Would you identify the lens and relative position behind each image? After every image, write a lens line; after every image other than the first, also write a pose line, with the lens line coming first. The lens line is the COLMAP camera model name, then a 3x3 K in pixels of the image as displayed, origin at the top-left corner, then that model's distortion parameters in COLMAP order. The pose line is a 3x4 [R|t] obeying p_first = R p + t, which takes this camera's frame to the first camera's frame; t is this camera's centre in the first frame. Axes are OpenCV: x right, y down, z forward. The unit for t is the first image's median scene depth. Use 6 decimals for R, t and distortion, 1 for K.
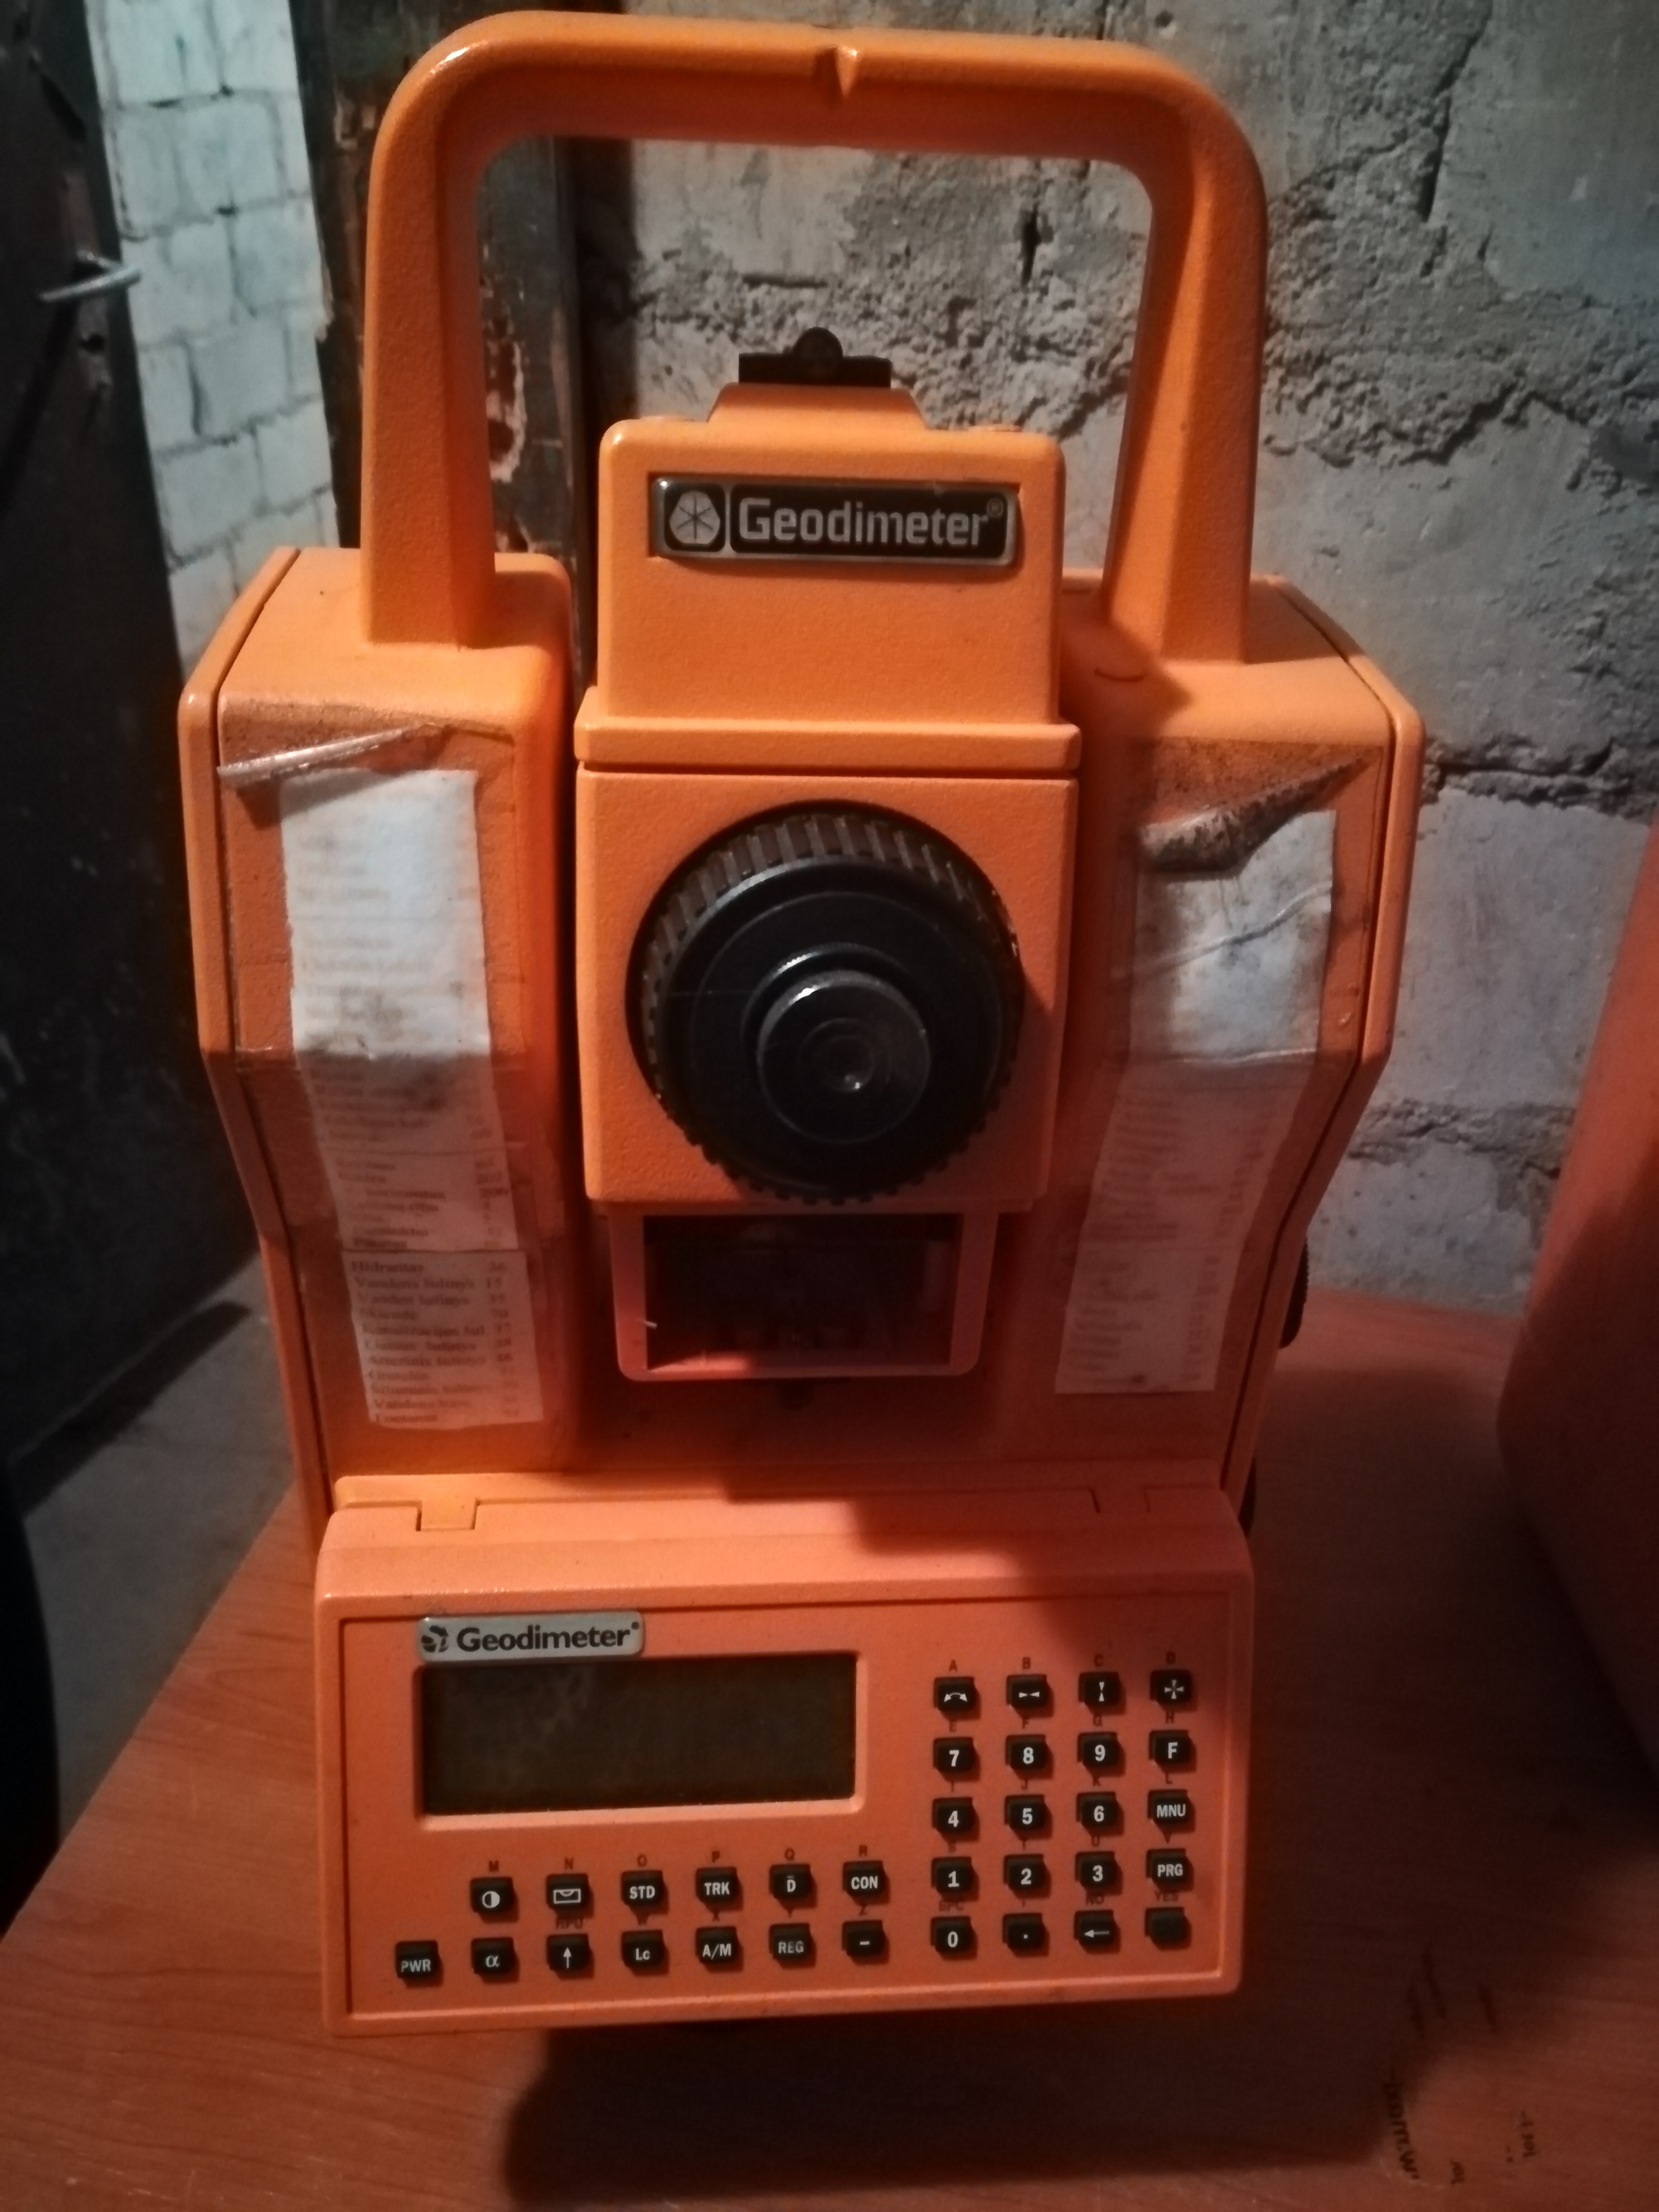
lens RADIAL K [[1703.5, 0, 829.5], [0, 1703.5, 1106.0], [0, 0, 1]] dist [0.094760, -0.152607]
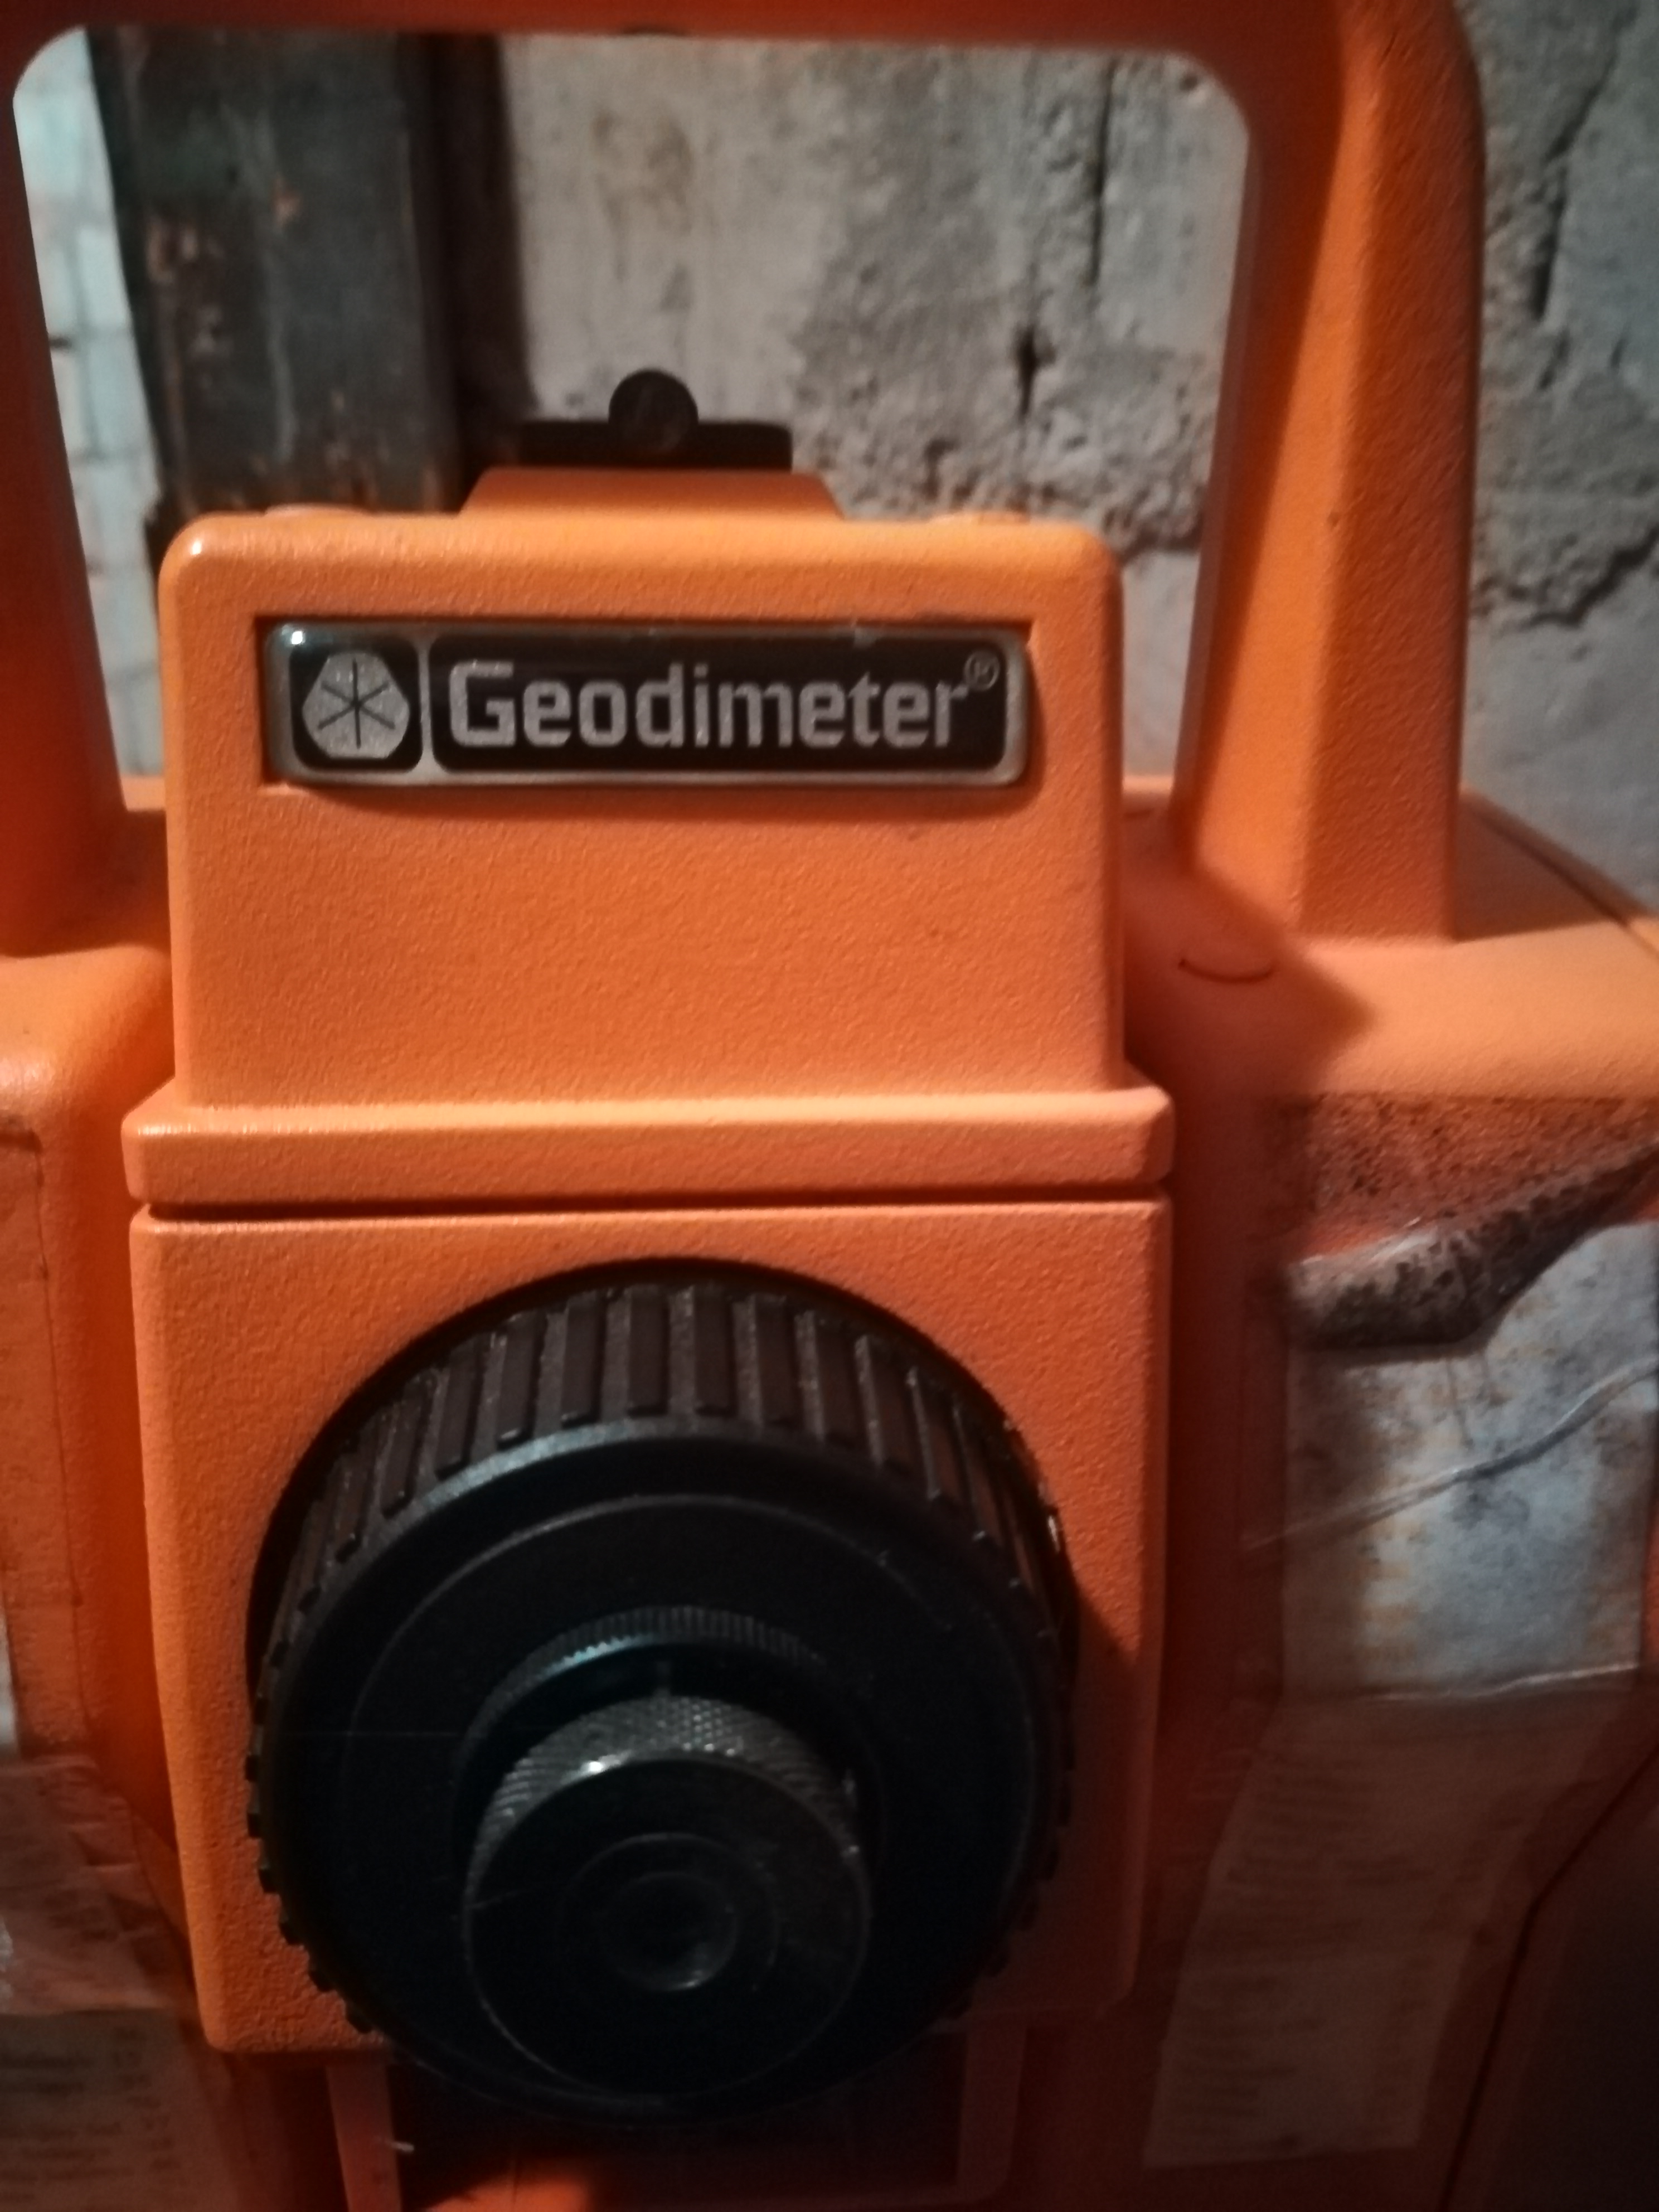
lens RADIAL K [[1705.6, 0, 829.5], [0, 1705.6, 1106.0], [0, 0, 1]] dist [0.073026, -0.158101]
pose [[0.999668, -0.023152, -0.011270, 0.049933], [0.021802, 0.993923, -0.107900, -0.155519], [0.013699, 0.107619, 0.994098, 0.475224]]
